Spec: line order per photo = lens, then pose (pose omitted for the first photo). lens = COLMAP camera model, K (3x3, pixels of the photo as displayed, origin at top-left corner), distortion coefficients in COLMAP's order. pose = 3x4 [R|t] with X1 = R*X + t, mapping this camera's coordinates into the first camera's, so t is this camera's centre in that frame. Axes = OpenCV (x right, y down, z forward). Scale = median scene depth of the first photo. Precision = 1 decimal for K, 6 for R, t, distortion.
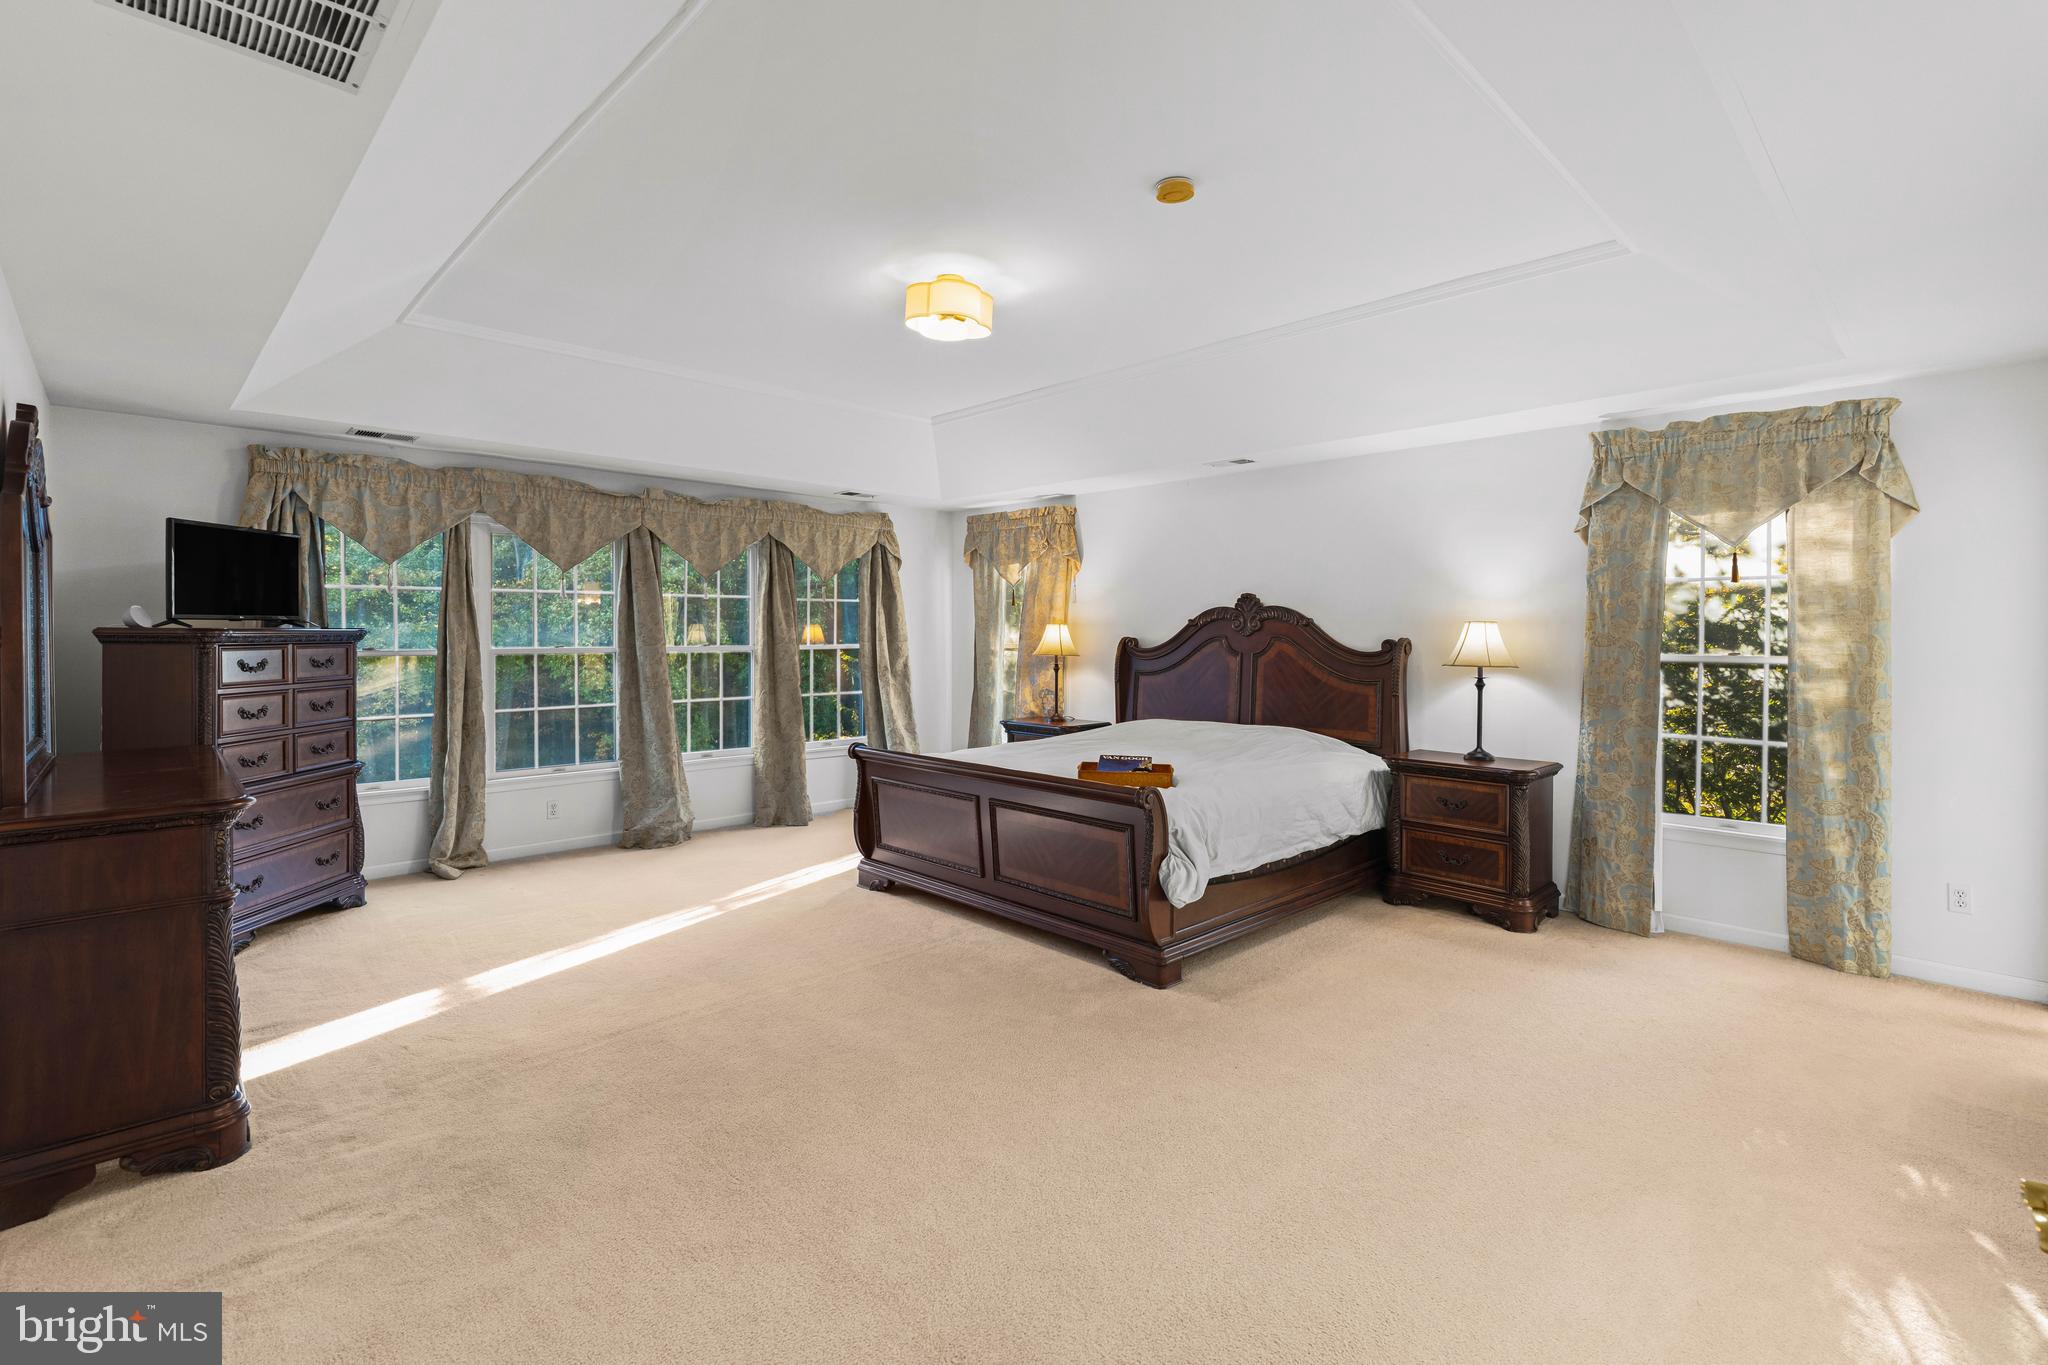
lens RADIAL K [[923.5, 0, 1046.0], [0, 923.5, 640.8], [0, 0, 1]] dist [-0.002384, 0.001295]
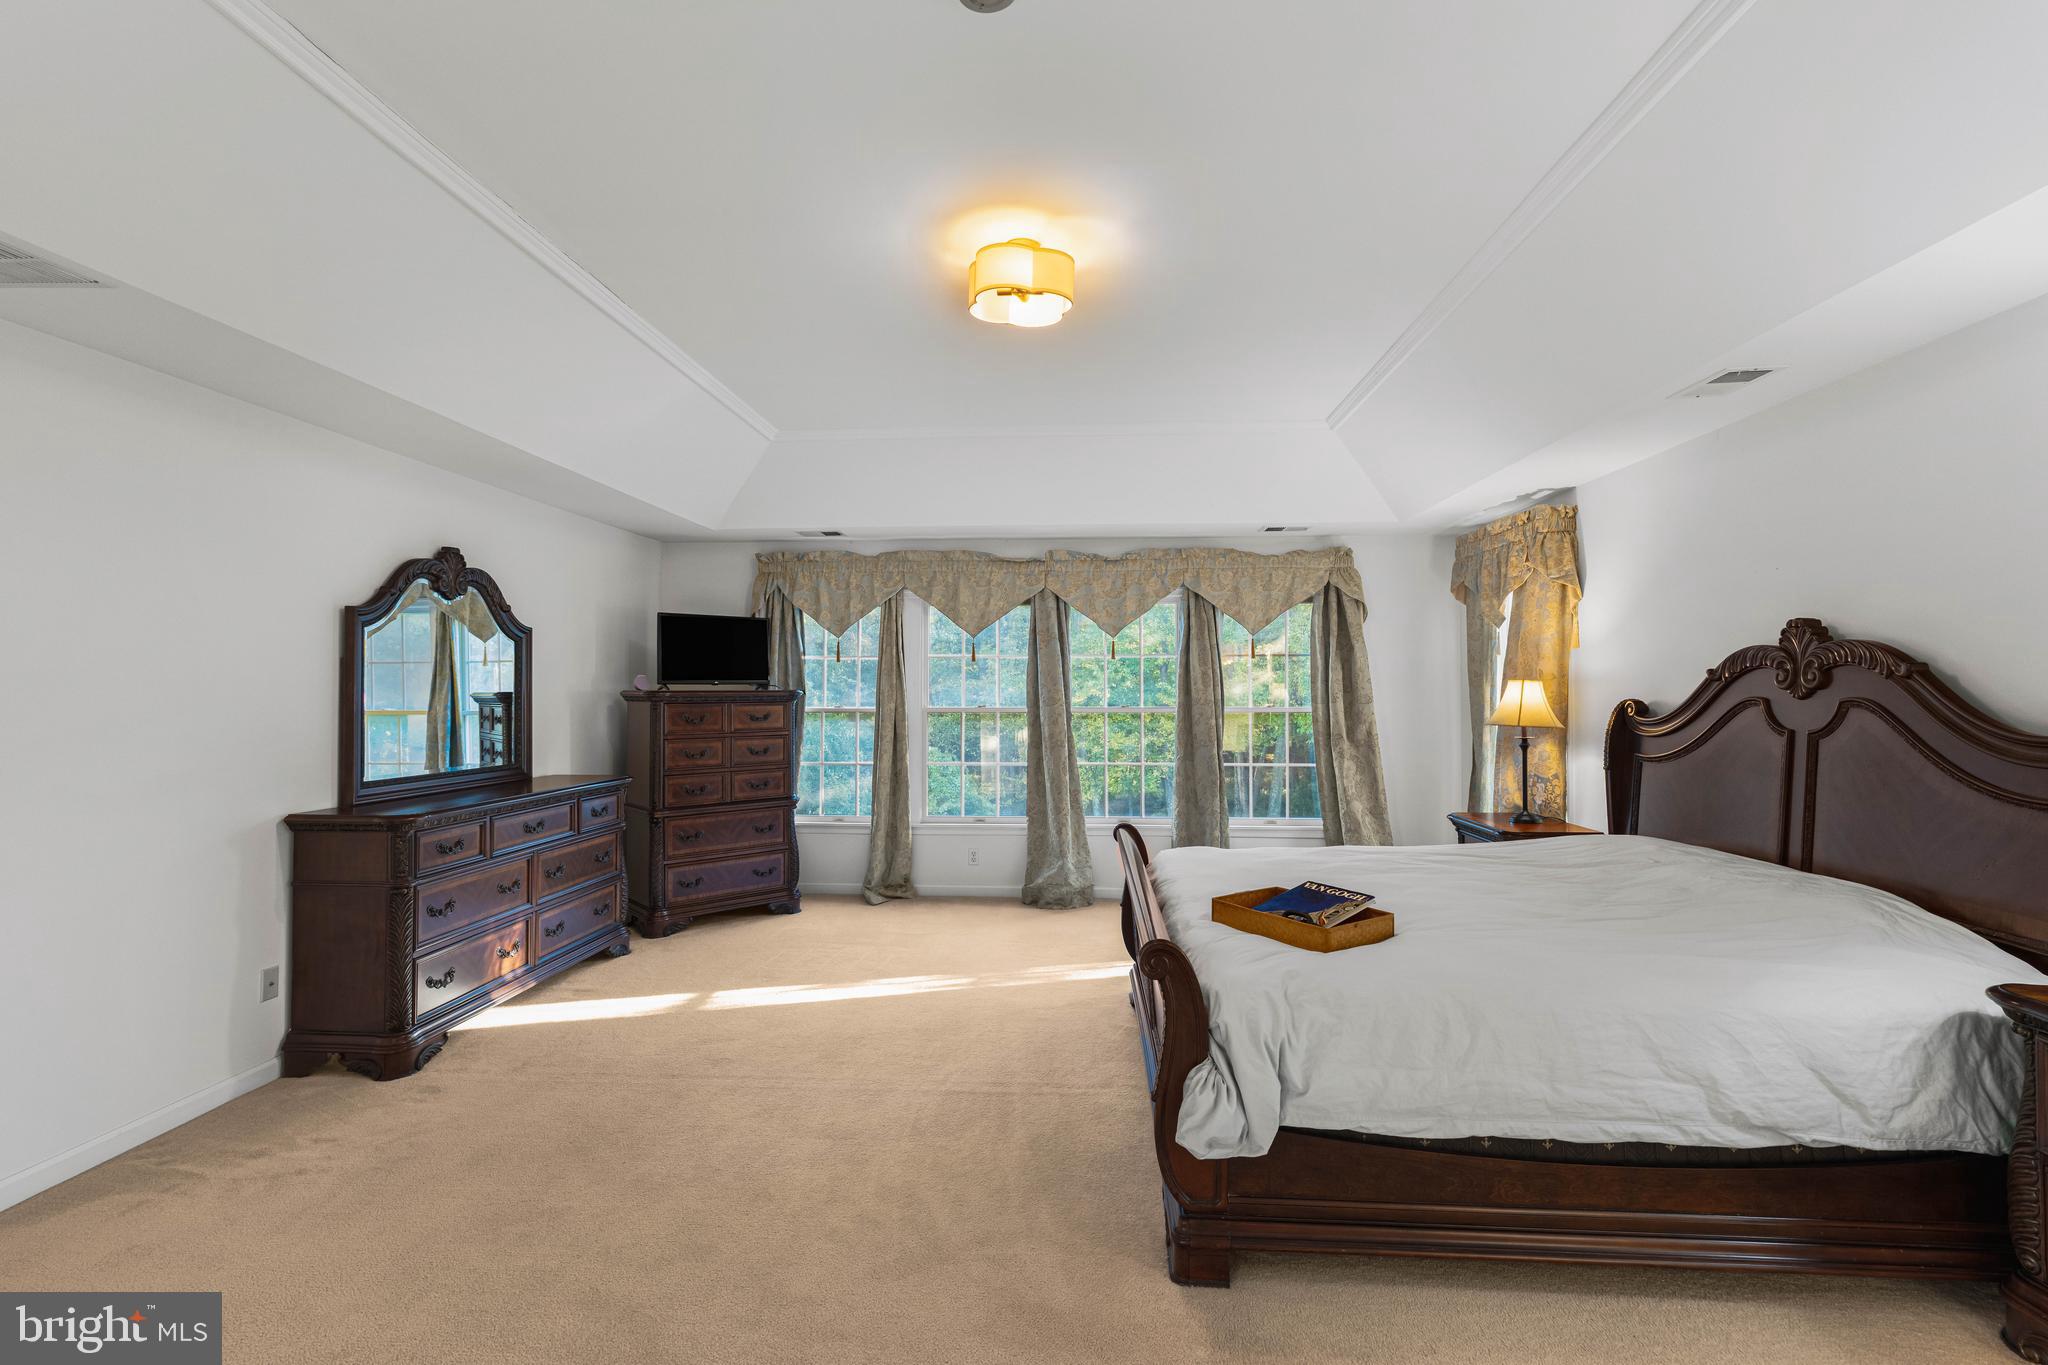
lens RADIAL K [[923.5, 0, 1034.3], [0, 923.5, 674.4], [0, 0, 1]] dist [-0.002384, 0.001295]
pose [[0.669038, -0.016372, -0.743048, 0.350021], [-0.005531, 0.999620, -0.027005, -0.002249], [0.743208, 0.022177, 0.668693, 0.351004]]
